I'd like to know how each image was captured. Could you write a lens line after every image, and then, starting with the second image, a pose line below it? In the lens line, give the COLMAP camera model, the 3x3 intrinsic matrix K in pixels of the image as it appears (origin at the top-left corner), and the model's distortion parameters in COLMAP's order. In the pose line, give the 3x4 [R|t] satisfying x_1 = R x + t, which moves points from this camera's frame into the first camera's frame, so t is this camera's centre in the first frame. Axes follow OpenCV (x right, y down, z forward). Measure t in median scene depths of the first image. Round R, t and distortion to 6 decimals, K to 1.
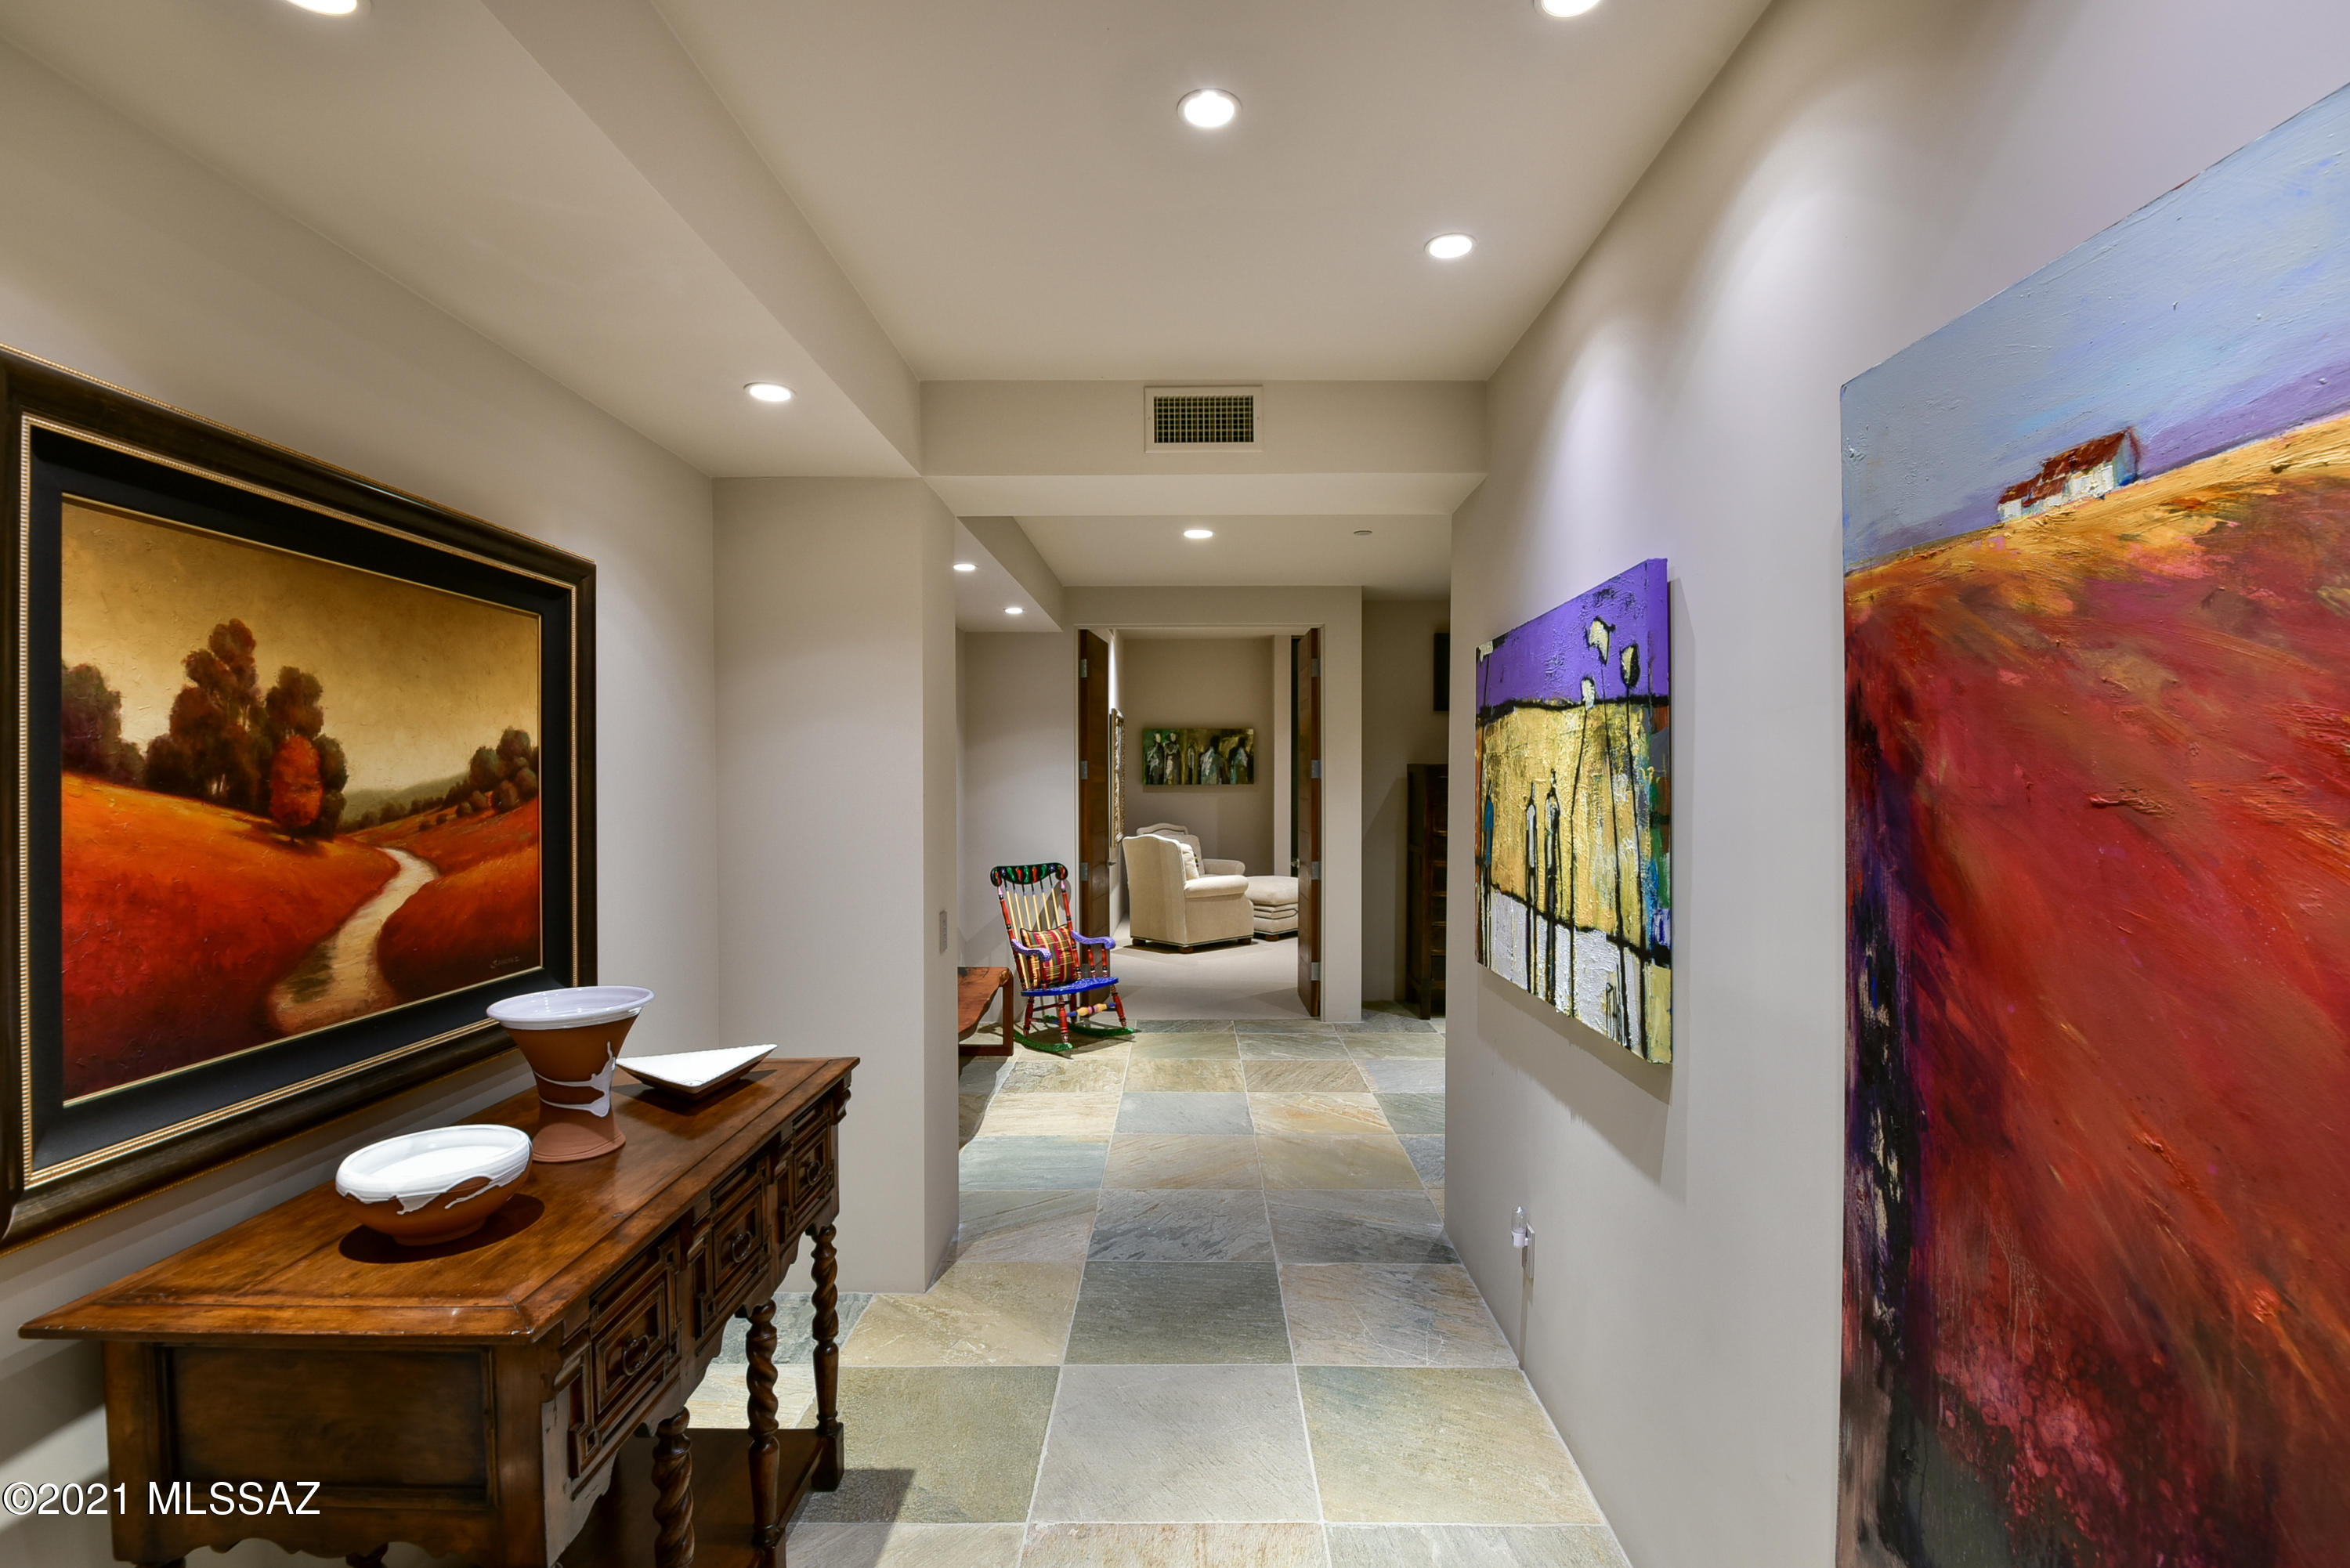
lens RADIAL K [[1083.9, 0, 1175.0], [0, 1083.9, 784.0], [0, 0, 1]] dist [-0.010766, -0.007065]
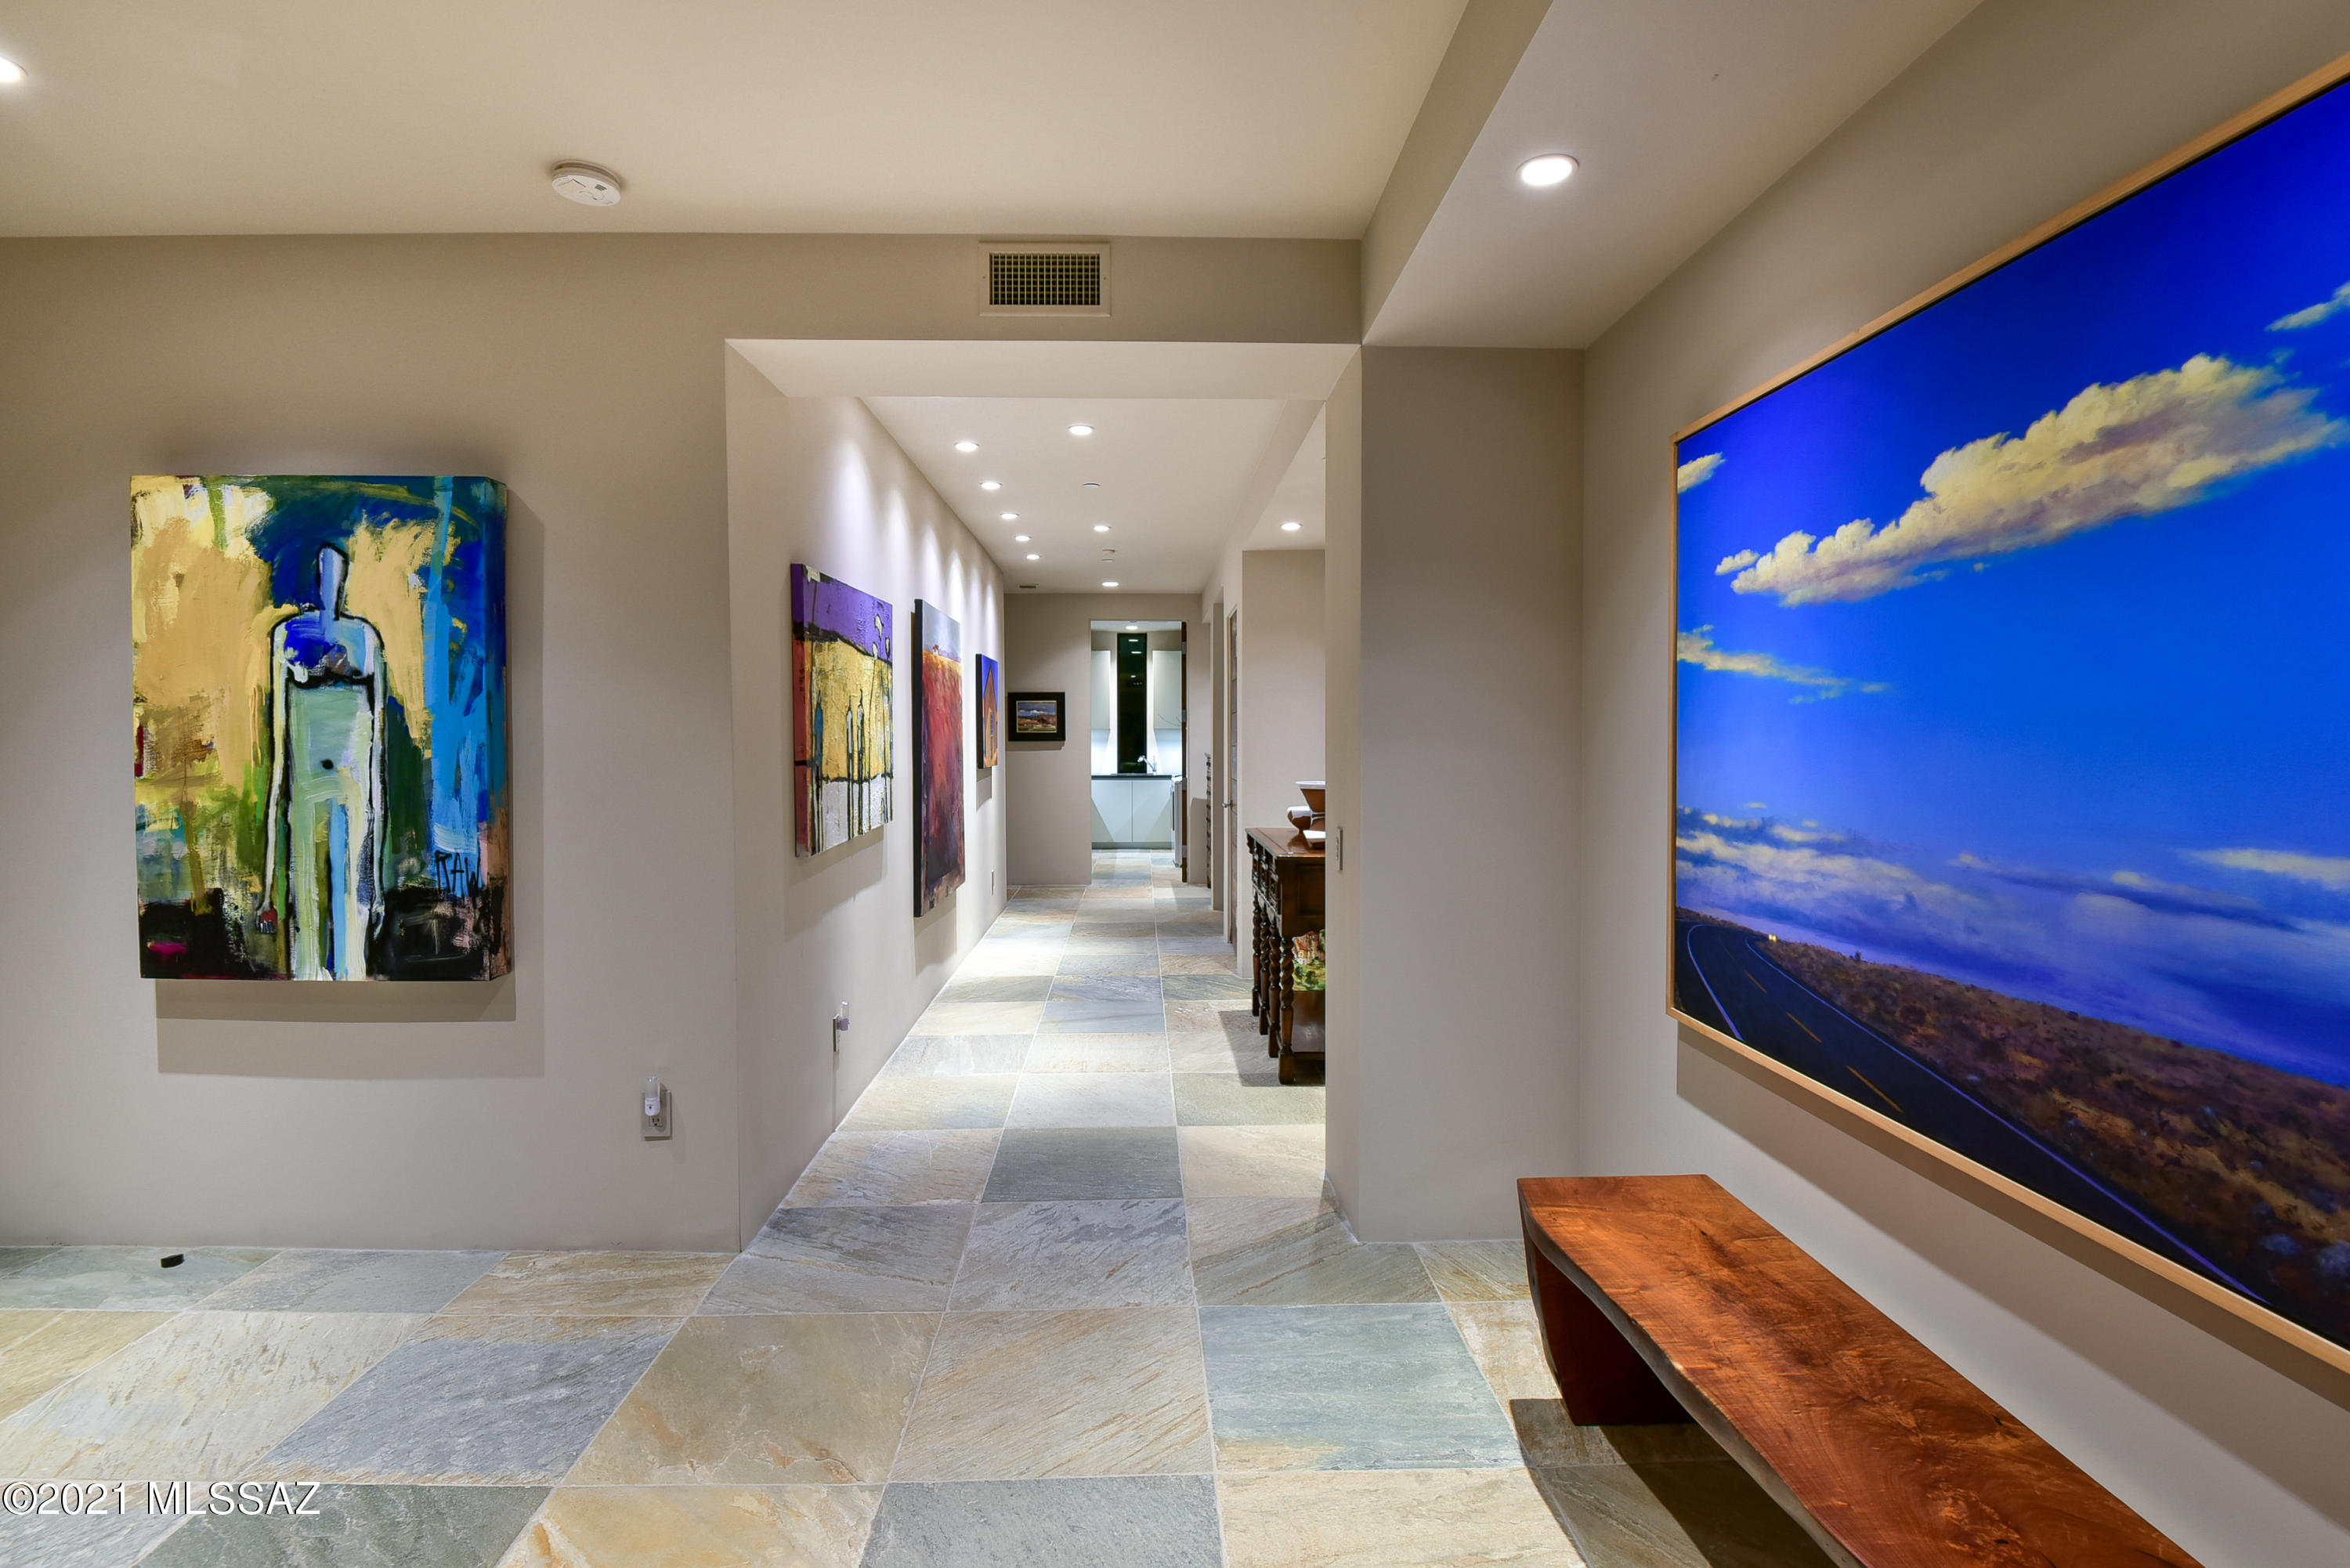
lens RADIAL K [[1083.9, 0, 1175.0], [0, 1083.9, 784.0], [0, 0, 1]] dist [-0.010766, -0.007065]
pose [[-0.998640, 0.005870, -0.051805, -0.028621], [0.003183, 0.998652, 0.051808, 0.033783], [0.052039, 0.051573, -0.997312, 1.933416]]
